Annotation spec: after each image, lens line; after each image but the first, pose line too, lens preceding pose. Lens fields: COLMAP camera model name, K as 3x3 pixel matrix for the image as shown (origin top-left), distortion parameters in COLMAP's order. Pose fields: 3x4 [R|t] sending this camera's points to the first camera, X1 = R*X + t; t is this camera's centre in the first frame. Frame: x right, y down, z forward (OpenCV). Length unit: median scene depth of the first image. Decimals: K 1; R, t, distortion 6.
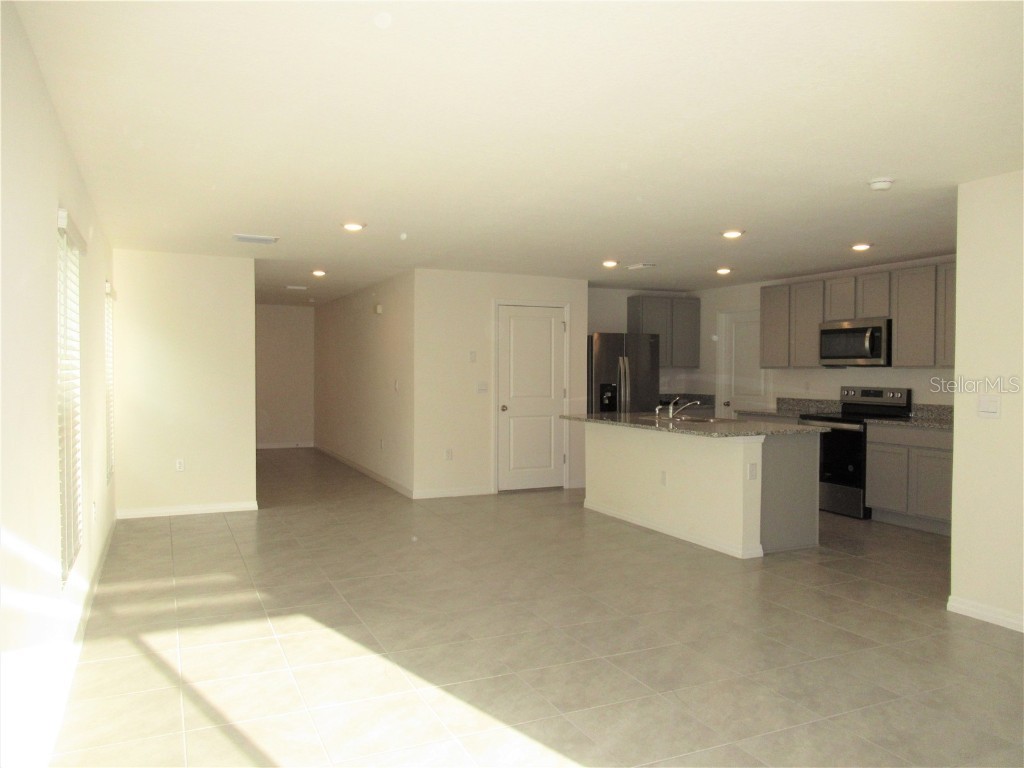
lens RADIAL K [[754.8, 0, 510.5], [0, 754.8, 385.3], [0, 0, 1]] dist [-0.002484, -0.010753]
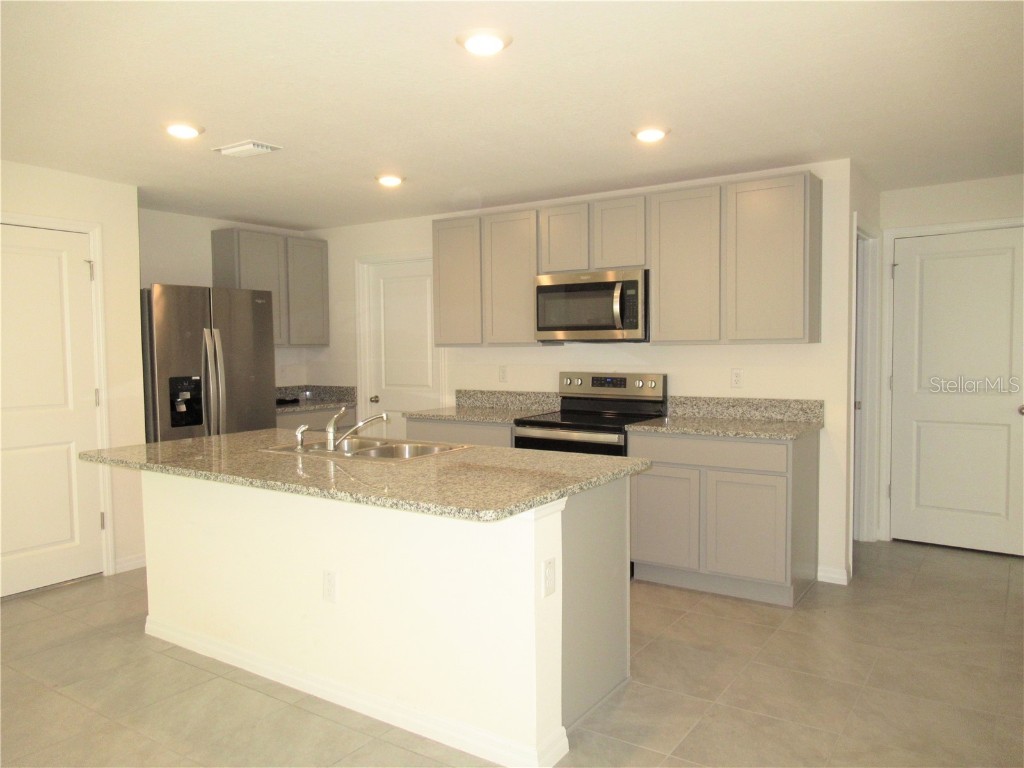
lens RADIAL K [[754.8, 0, 506.0], [0, 754.8, 391.9], [0, 0, 1]] dist [-0.002484, -0.010753]
pose [[0.855865, -0.042113, 0.515482, 0.046260], [0.021258, 0.998702, 0.046295, -0.012003], [-0.516762, -0.028664, 0.855649, 0.413338]]
